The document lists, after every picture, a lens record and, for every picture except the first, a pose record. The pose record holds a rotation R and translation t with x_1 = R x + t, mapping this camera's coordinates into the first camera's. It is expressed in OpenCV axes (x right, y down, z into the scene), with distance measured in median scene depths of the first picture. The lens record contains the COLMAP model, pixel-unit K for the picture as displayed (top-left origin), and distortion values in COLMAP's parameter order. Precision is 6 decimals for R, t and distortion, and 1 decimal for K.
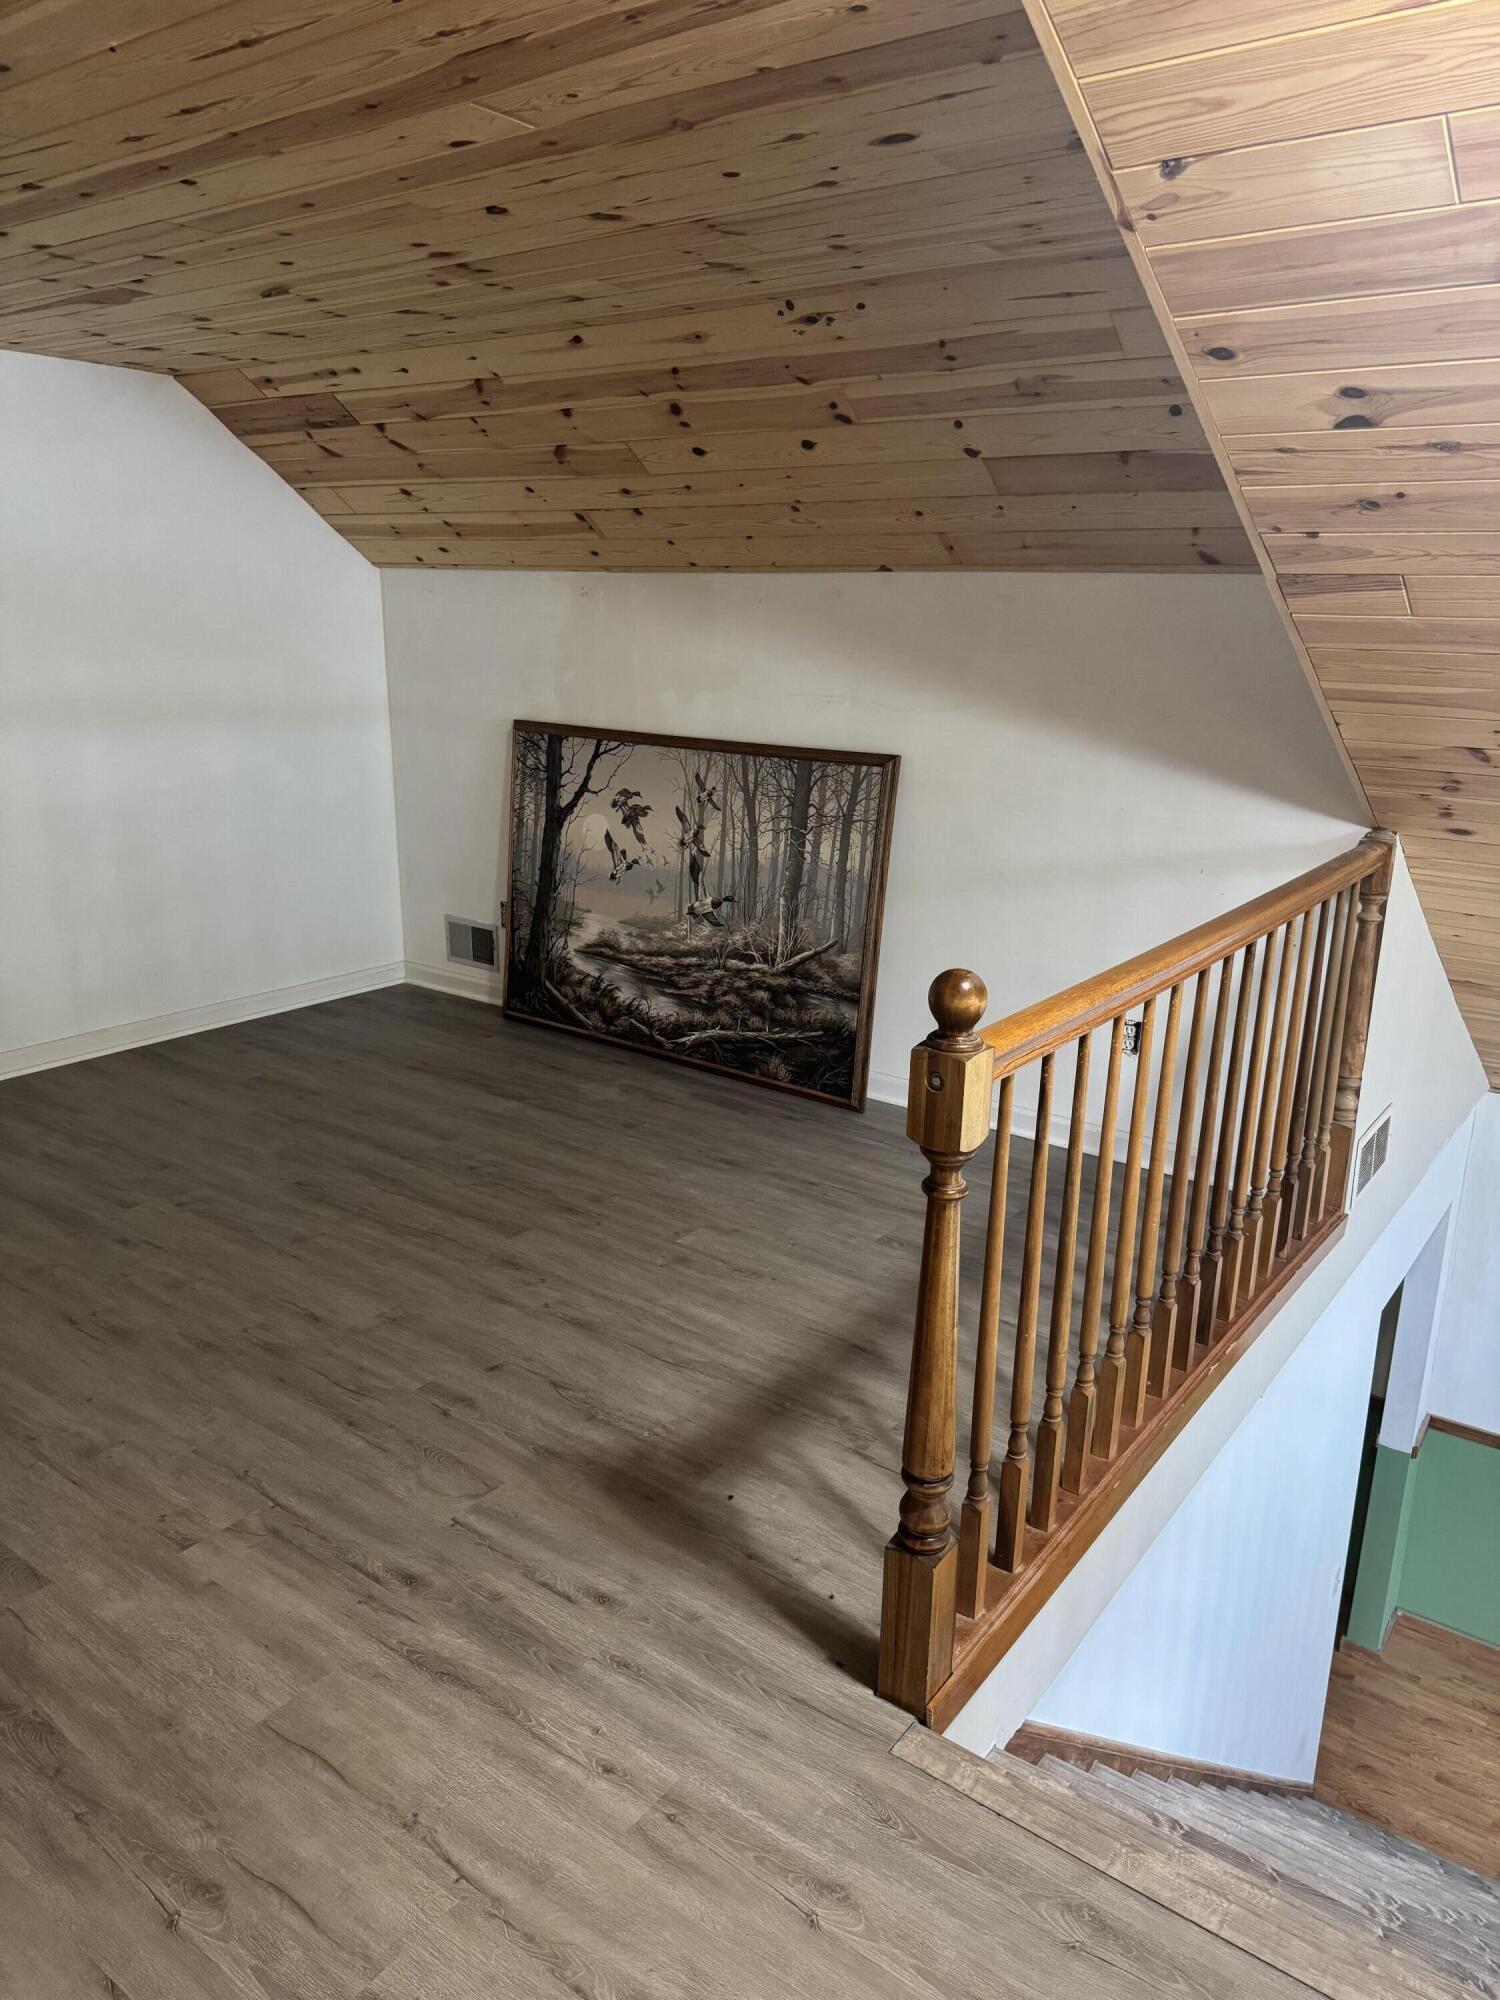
lens RADIAL K [[1410.6, 0, 743.4], [0, 1410.6, 964.5], [0, 0, 1]] dist [0.026863, -0.033328]
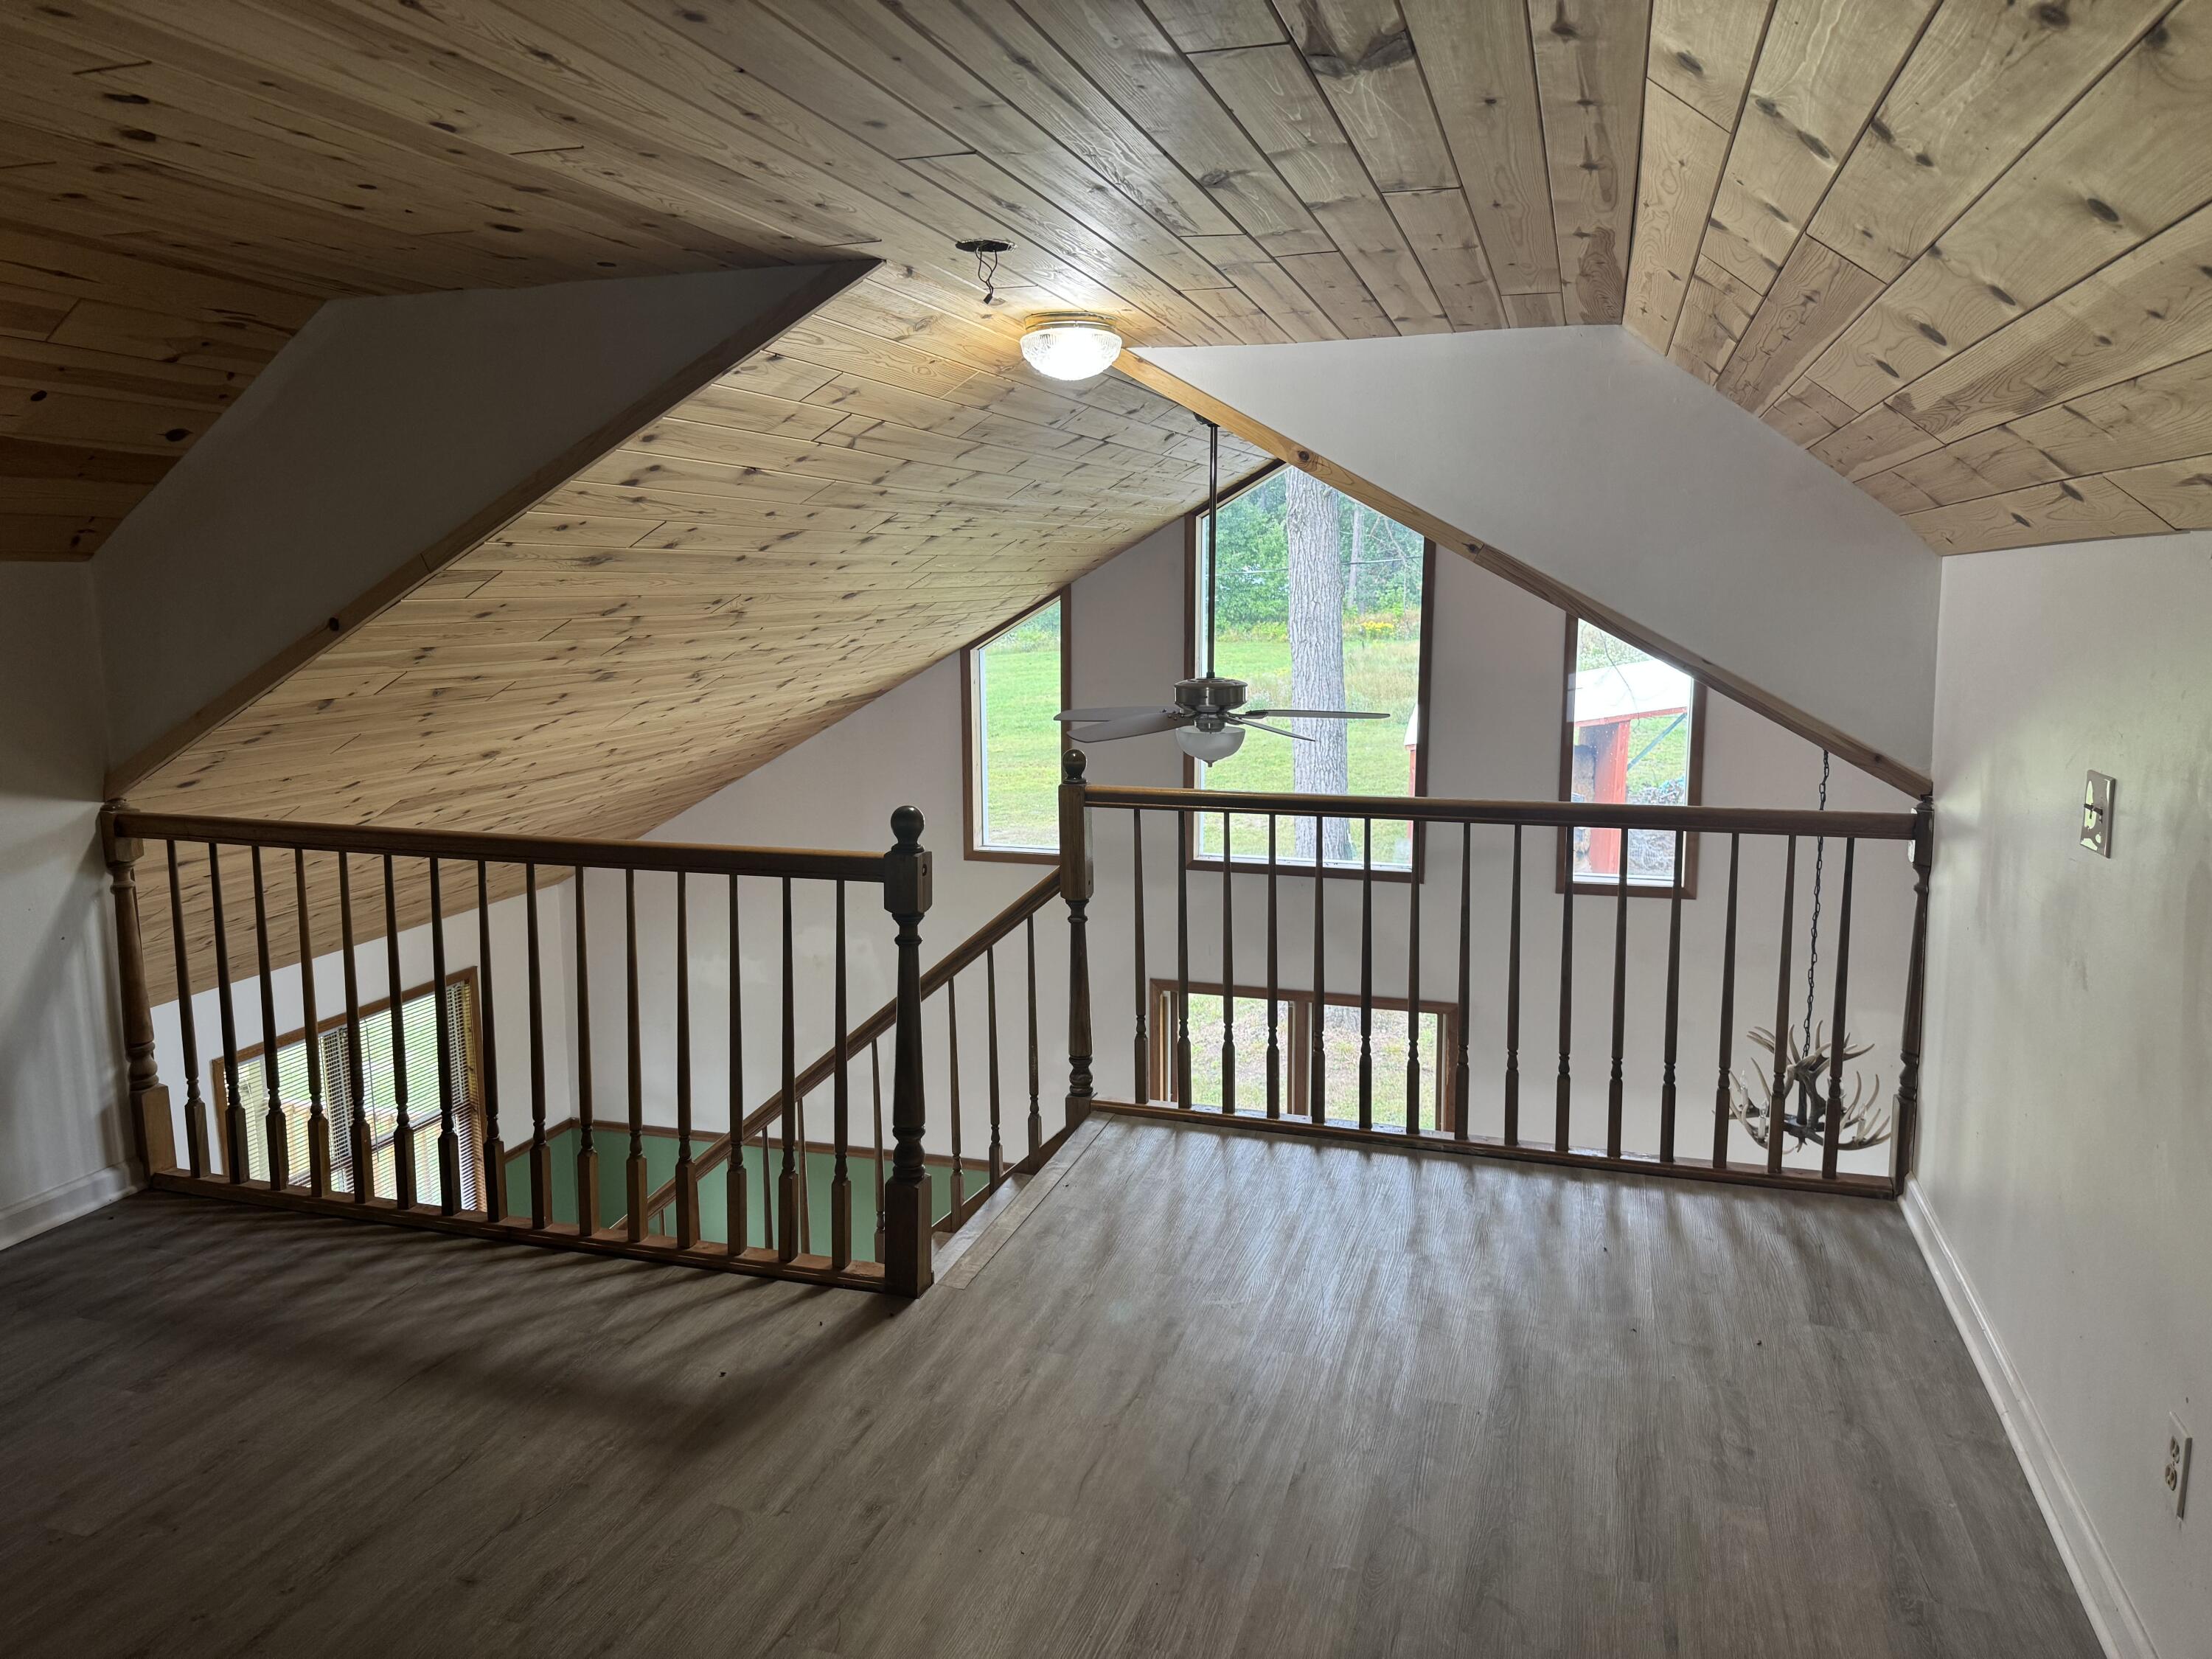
lens RADIAL K [[1560.1, 0, 1097.2], [0, 1560.1, 817.5], [0, 0, 1]] dist [0.026863, -0.033328]
pose [[-0.327217, -0.161716, 0.931009, -1.069841], [0.236057, 0.940021, 0.246247, -0.248449], [-0.914990, 0.300347, -0.269416, 0.831348]]
